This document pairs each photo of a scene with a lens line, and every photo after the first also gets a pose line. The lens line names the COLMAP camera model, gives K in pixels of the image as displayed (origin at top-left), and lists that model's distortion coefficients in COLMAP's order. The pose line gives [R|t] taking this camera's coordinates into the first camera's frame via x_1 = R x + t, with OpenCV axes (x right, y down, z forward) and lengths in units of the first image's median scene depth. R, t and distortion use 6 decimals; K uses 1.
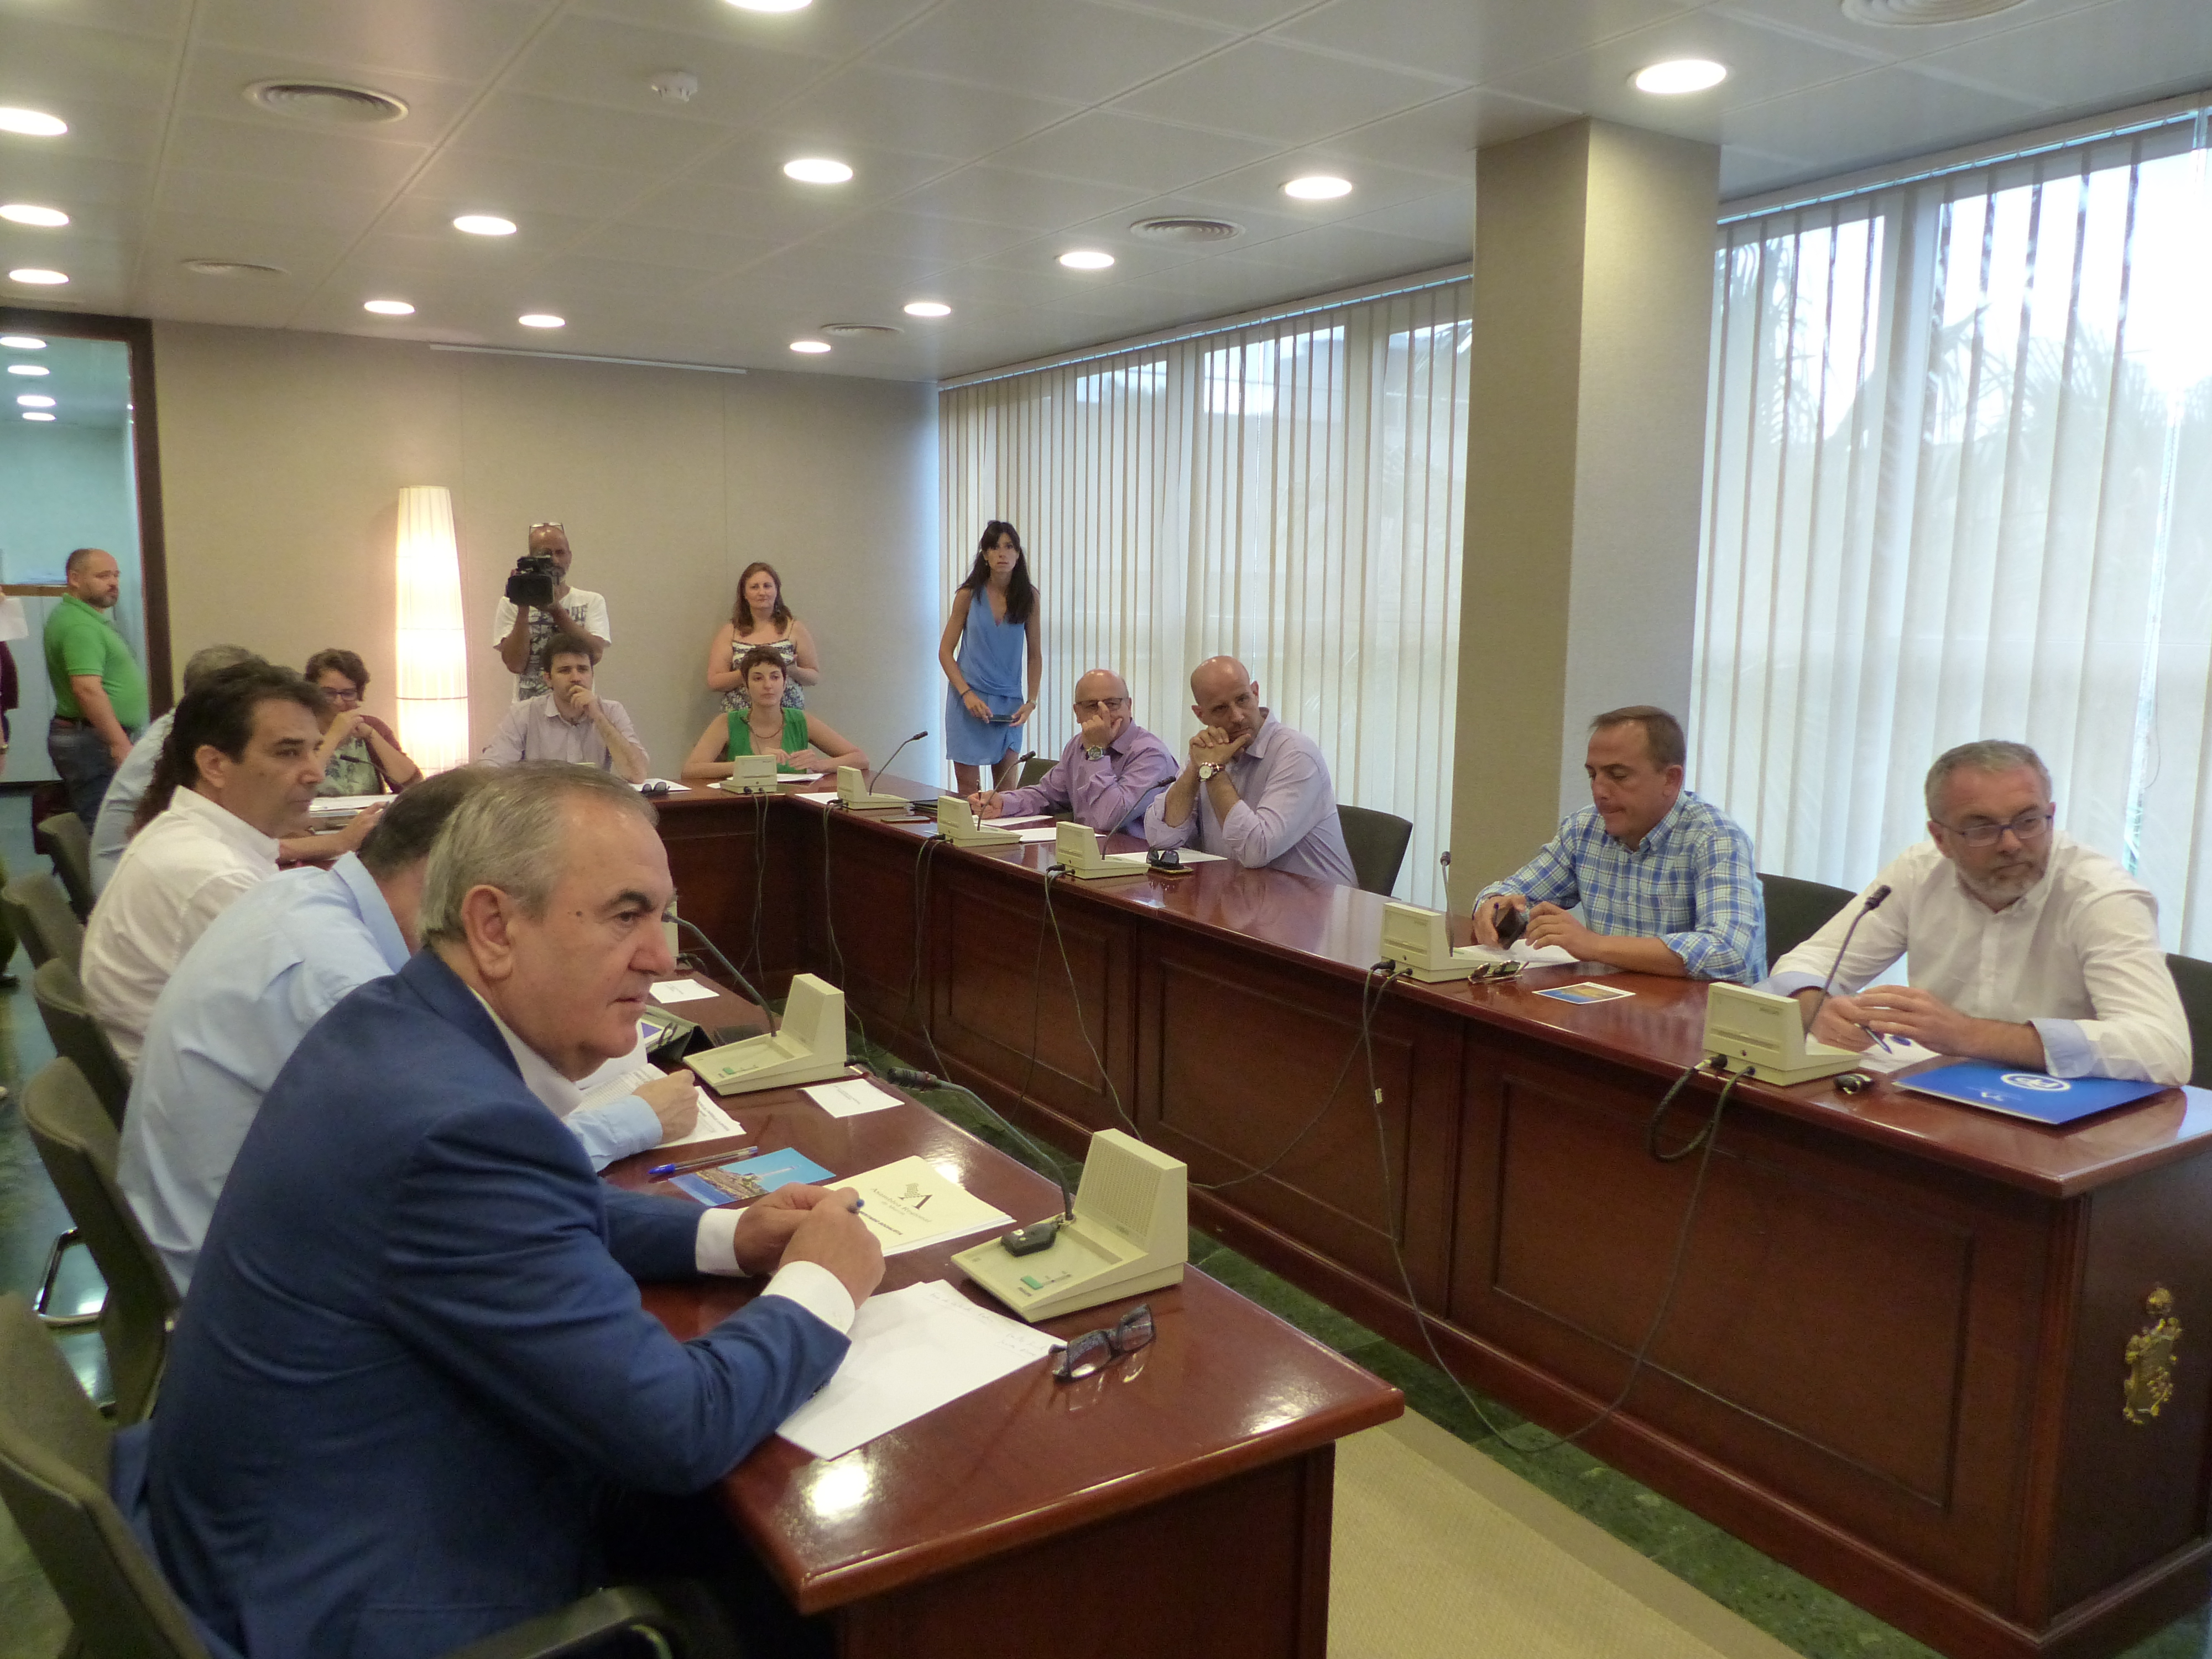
lens RADIAL K [[1616.4, 0, 1106.0], [0, 1616.4, 829.5], [0, 0, 1]] dist [0.005112, 0.004971]
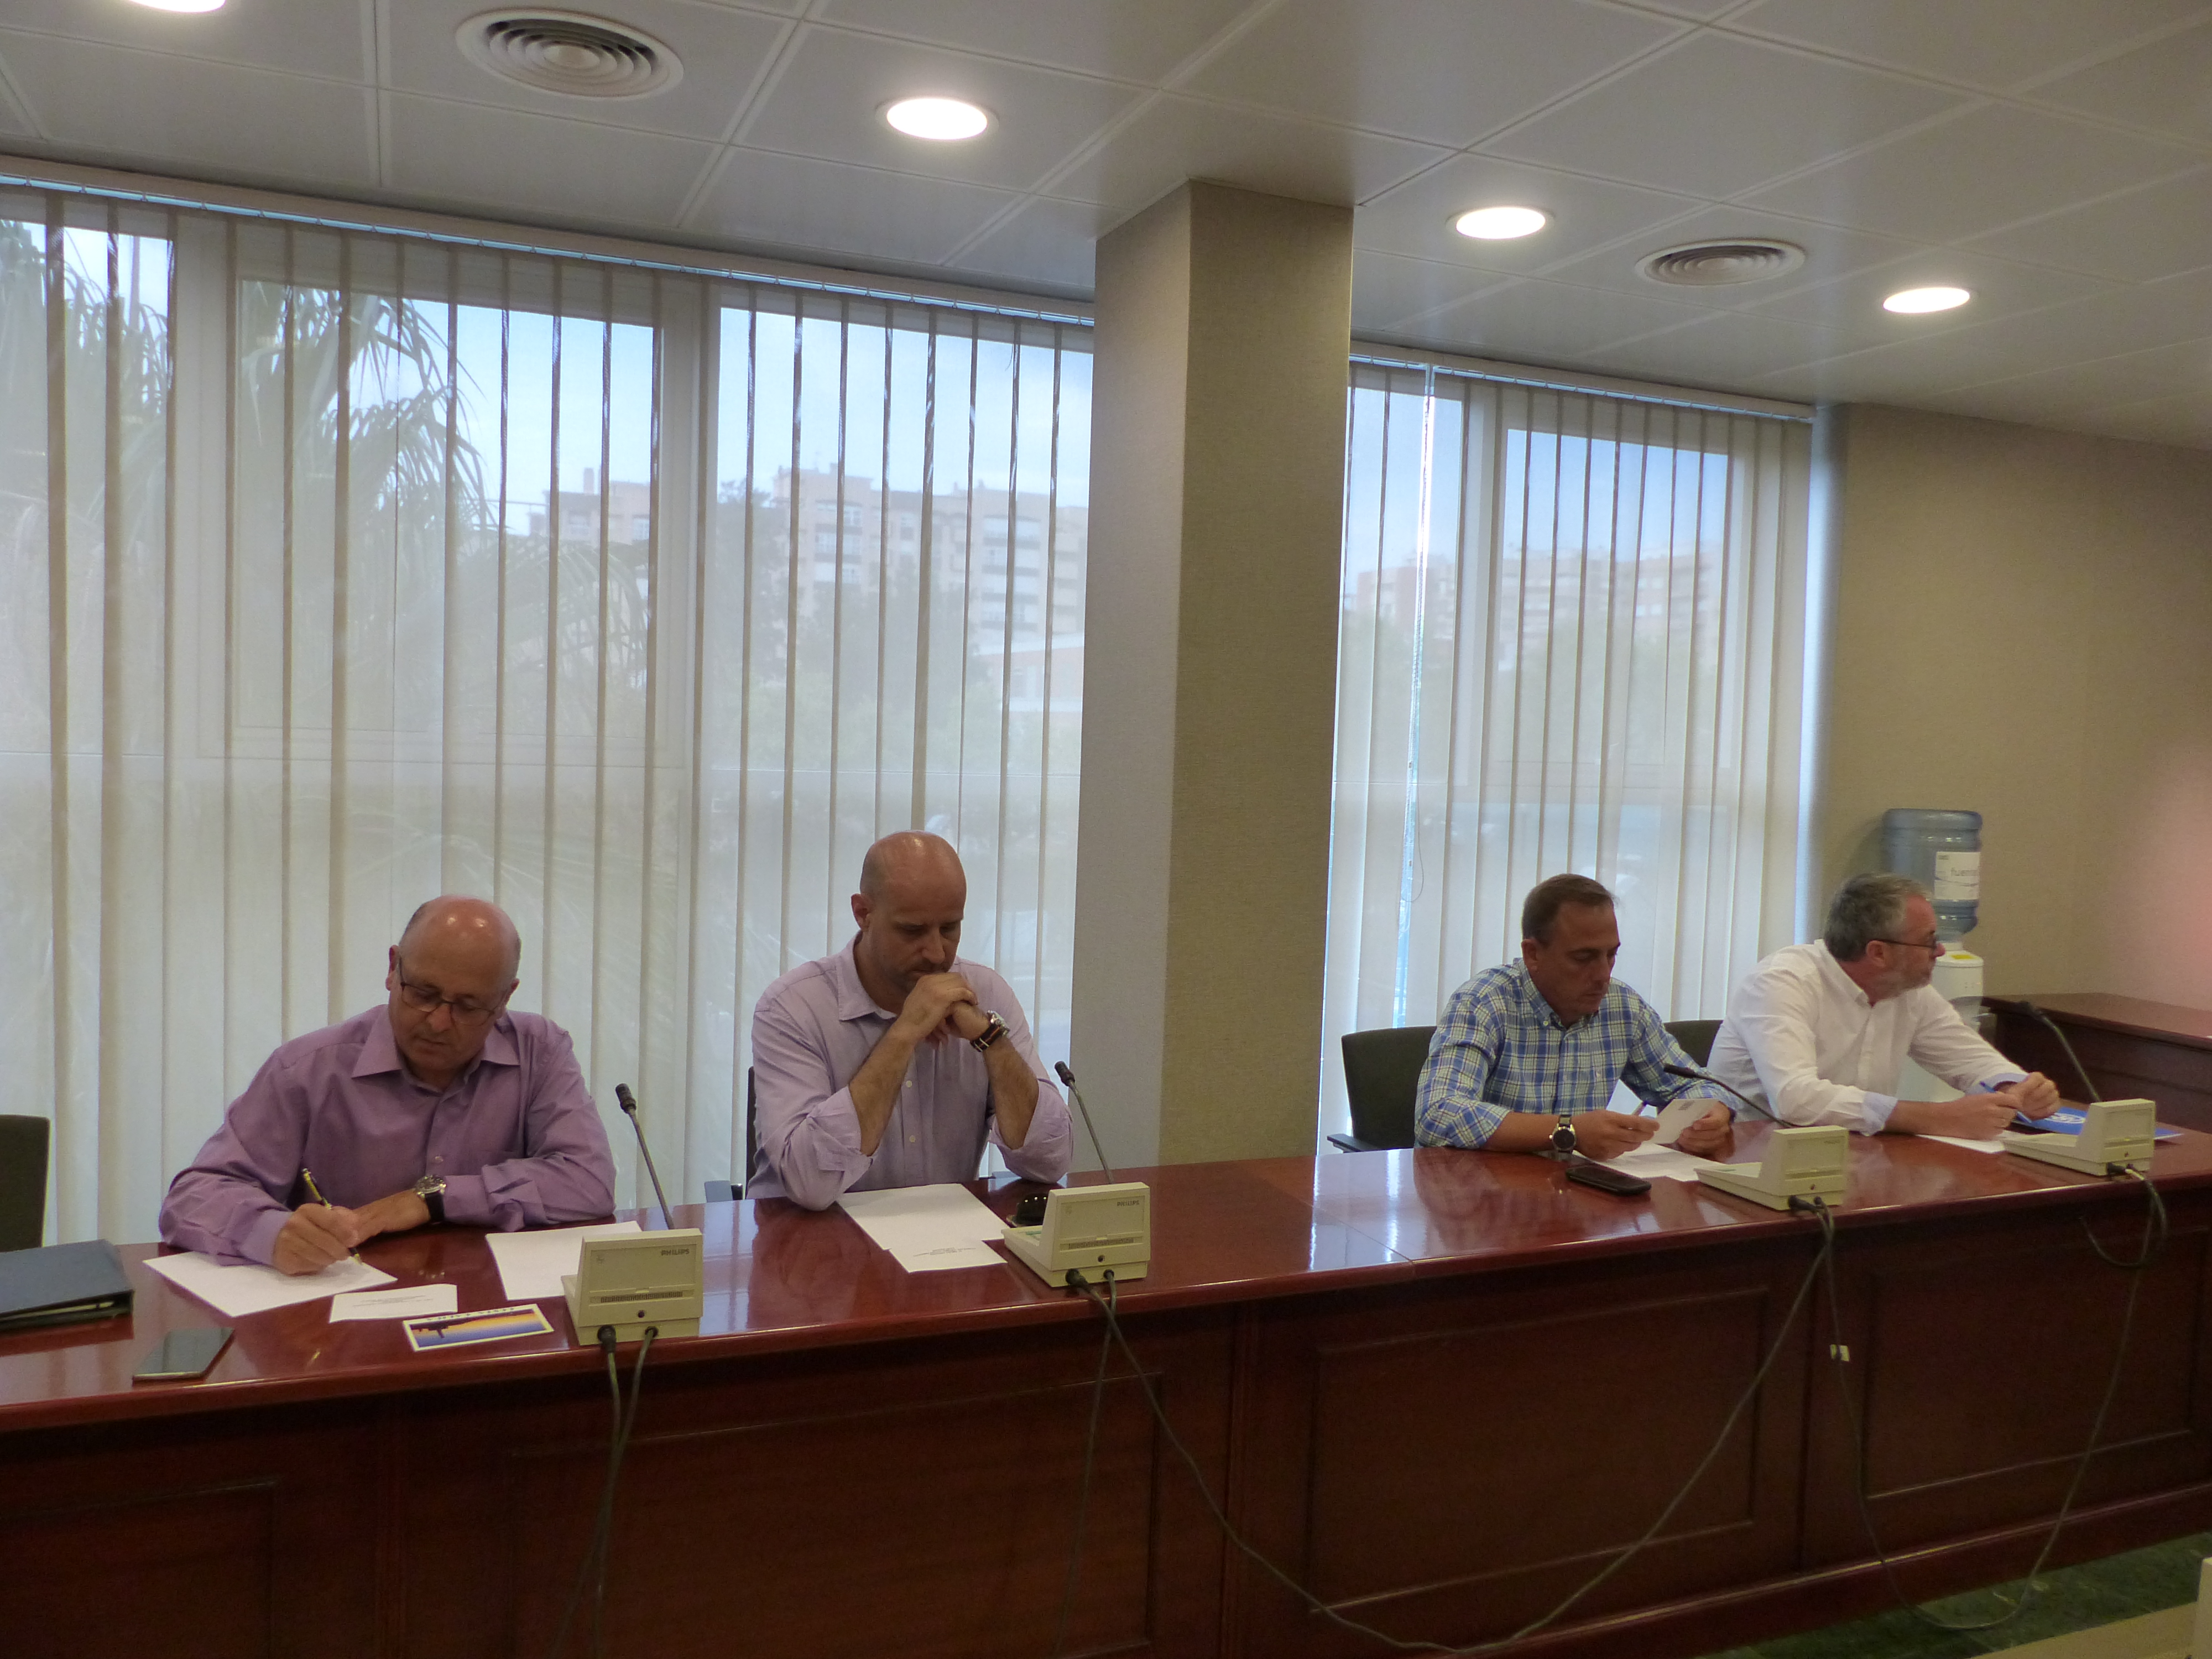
lens RADIAL K [[1753.1, 0, 1106.0], [0, 1753.1, 829.5], [0, 0, 1]] dist [-0.011684, -0.008925]
pose [[0.157790, -0.048349, 0.986288, -0.666588], [0.116368, 0.992751, 0.030049, -0.151308], [-0.980592, 0.110031, 0.162272, 1.009080]]
